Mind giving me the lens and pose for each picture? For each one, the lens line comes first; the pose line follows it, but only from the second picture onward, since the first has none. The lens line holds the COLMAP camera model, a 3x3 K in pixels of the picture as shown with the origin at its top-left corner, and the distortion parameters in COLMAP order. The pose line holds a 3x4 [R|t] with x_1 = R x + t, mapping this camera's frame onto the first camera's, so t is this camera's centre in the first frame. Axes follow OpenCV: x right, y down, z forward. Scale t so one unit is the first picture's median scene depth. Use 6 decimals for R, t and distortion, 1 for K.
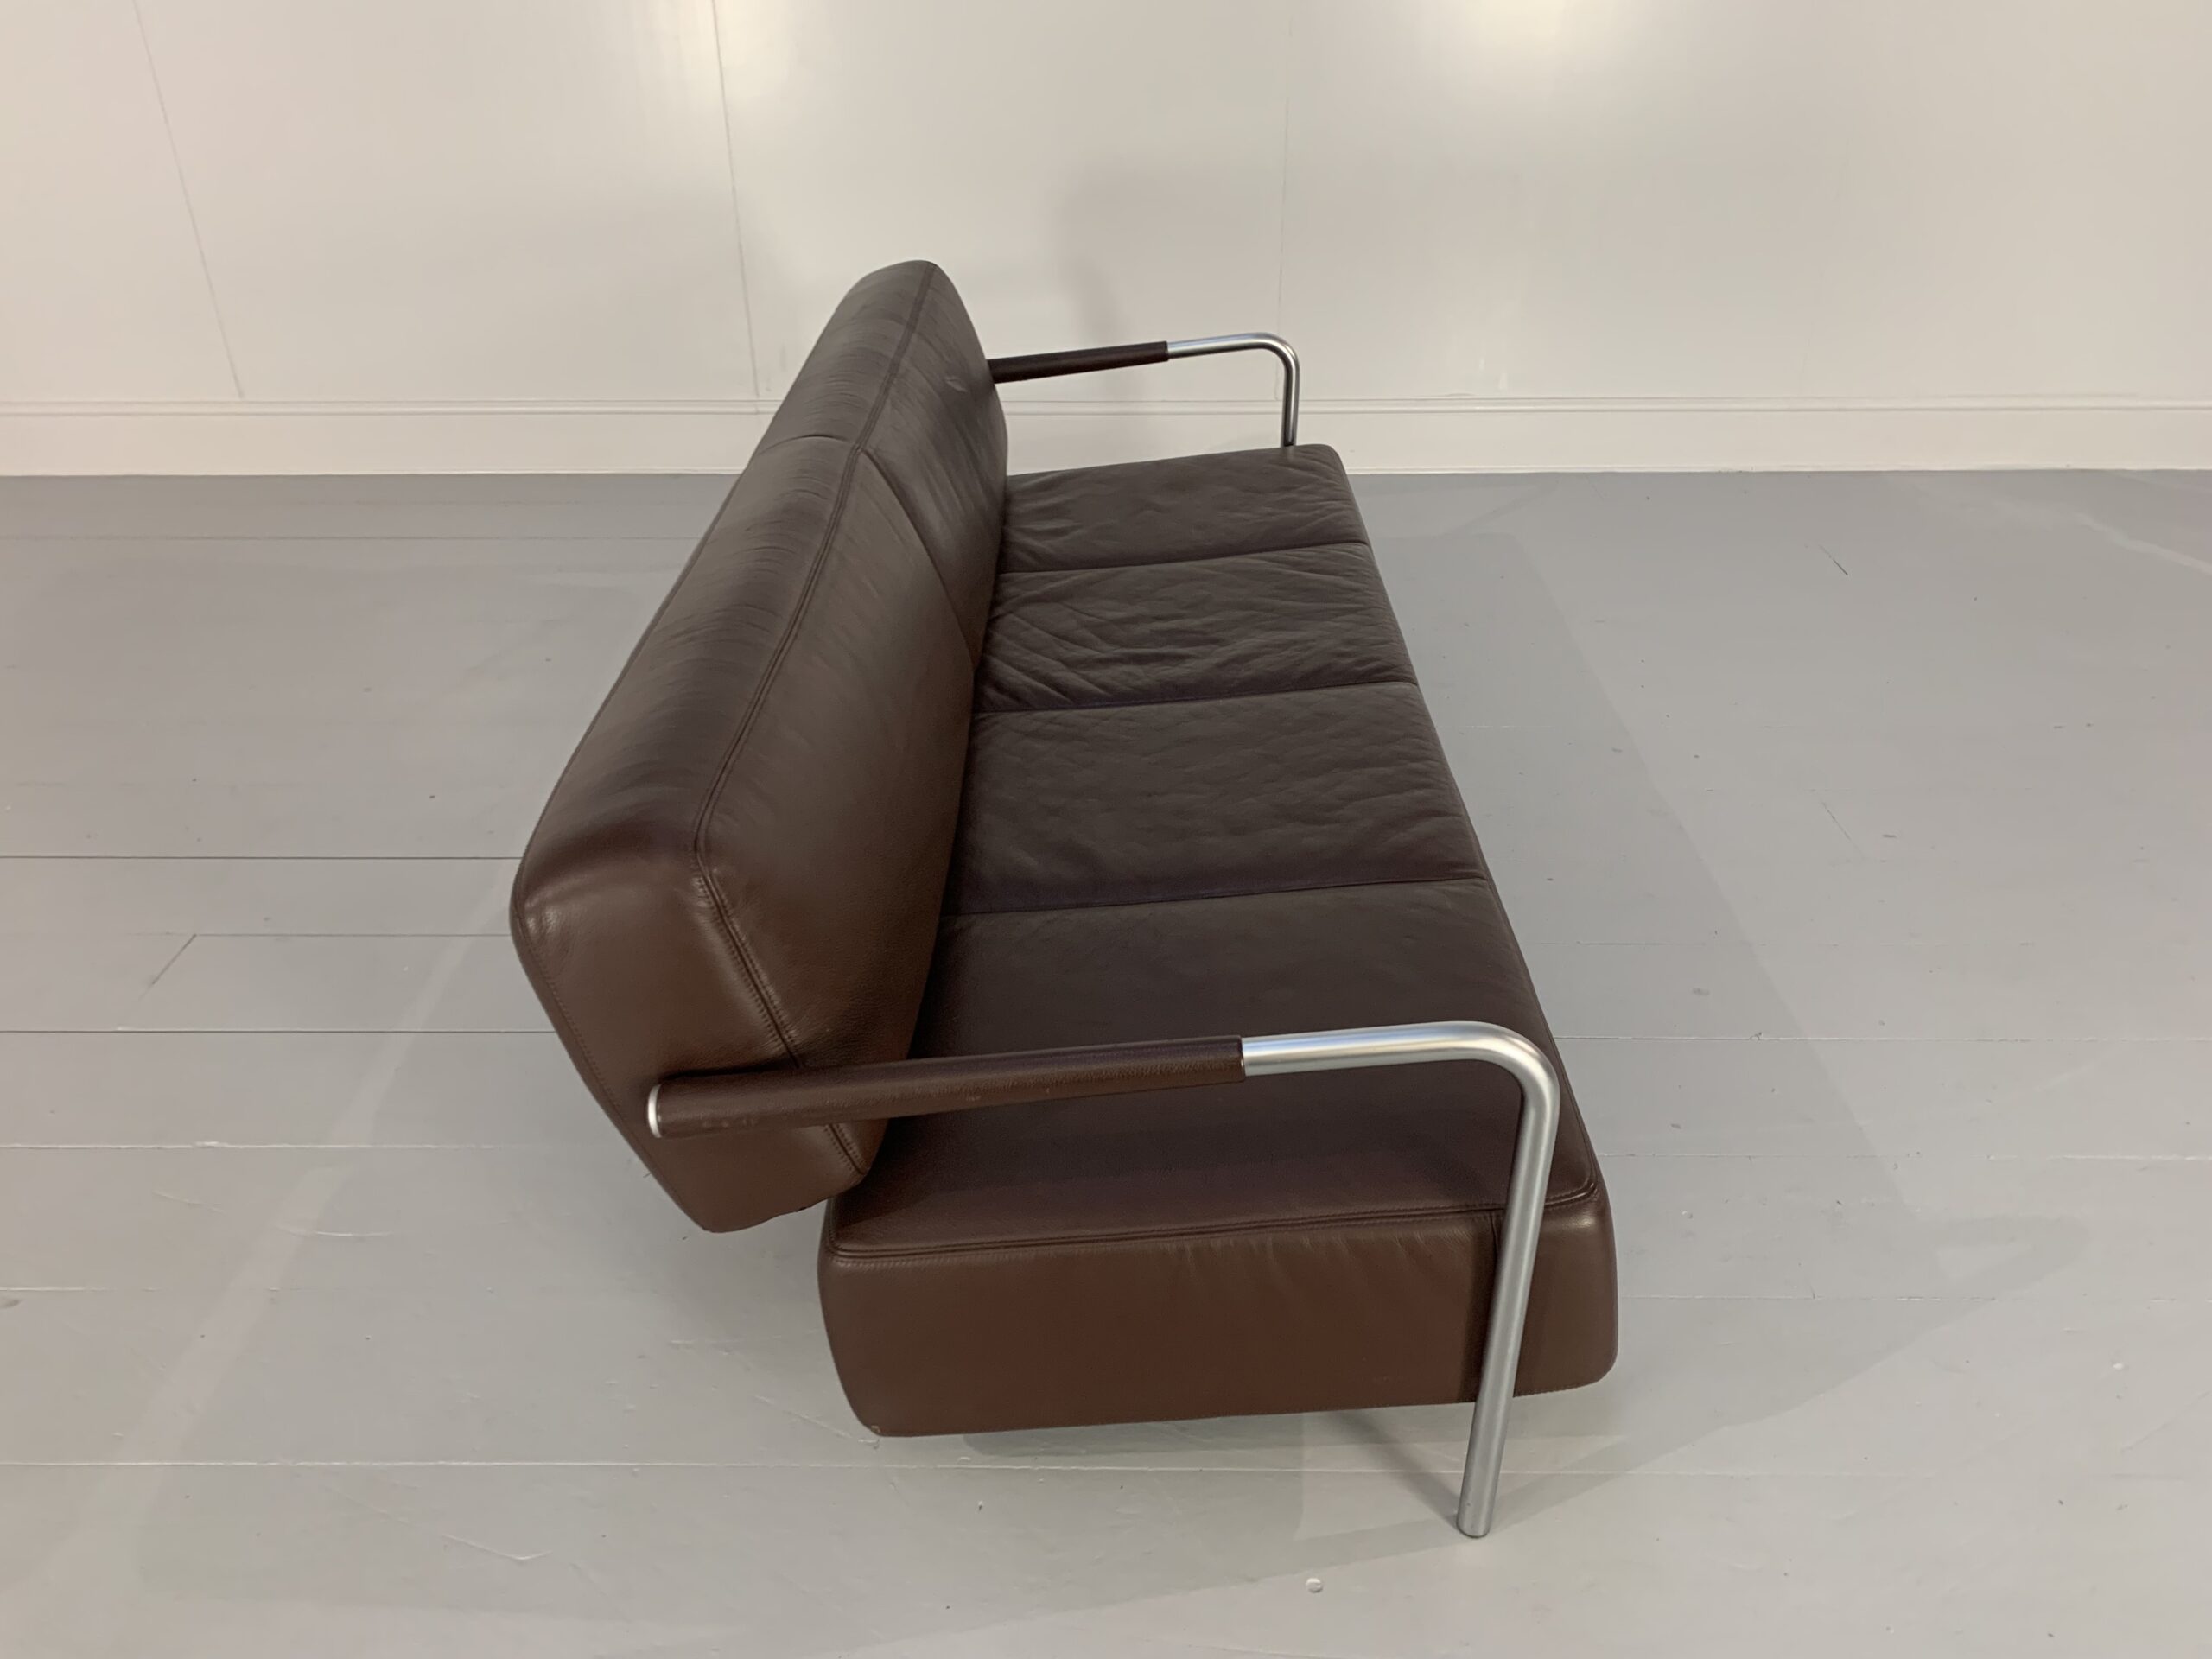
lens RADIAL K [[1677.8, 0, 1111.7], [0, 1677.8, 824.4], [0, 0, 1]] dist [0.000004, -0.003759]
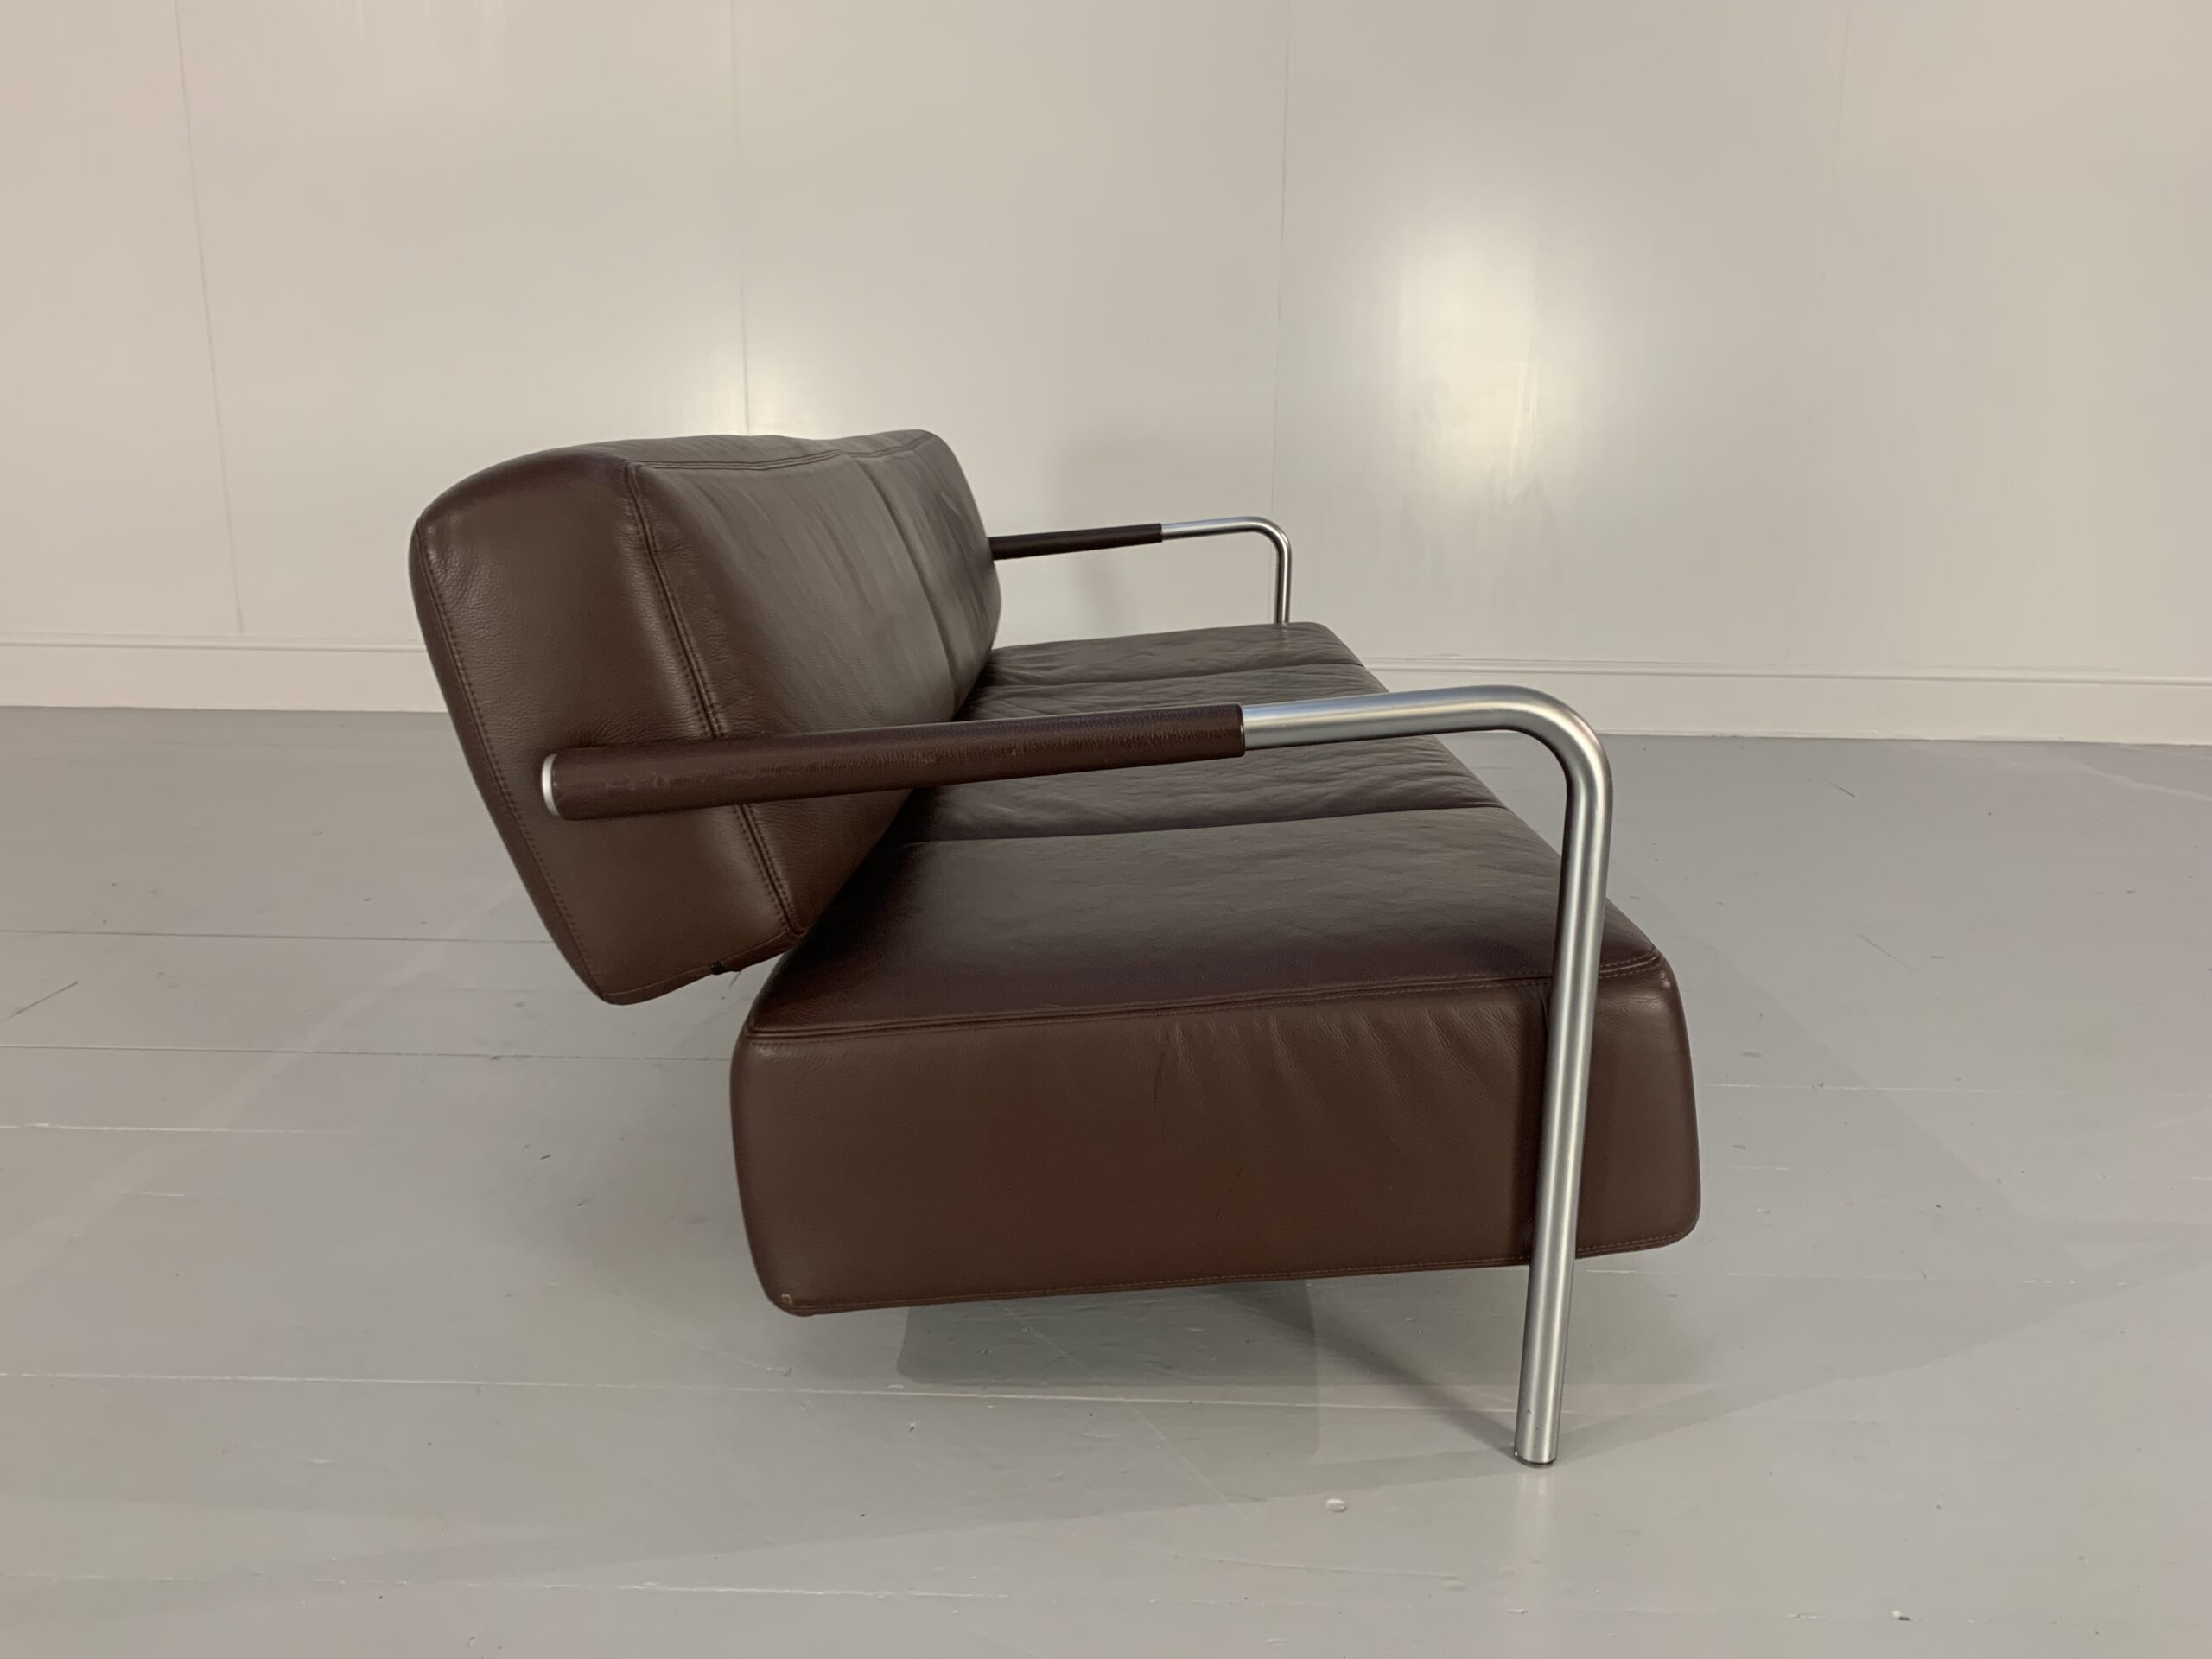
lens RADIAL K [[1674.5, 0, 1116.3], [0, 1674.5, 832.0], [0, 0, 1]] dist [0.013630, 0.003779]
pose [[0.999813, 0.018708, 0.004989, 0.008651], [-0.016543, 0.959303, -0.281895, 0.360242], [-0.010060, 0.281760, 0.959432, 0.159134]]
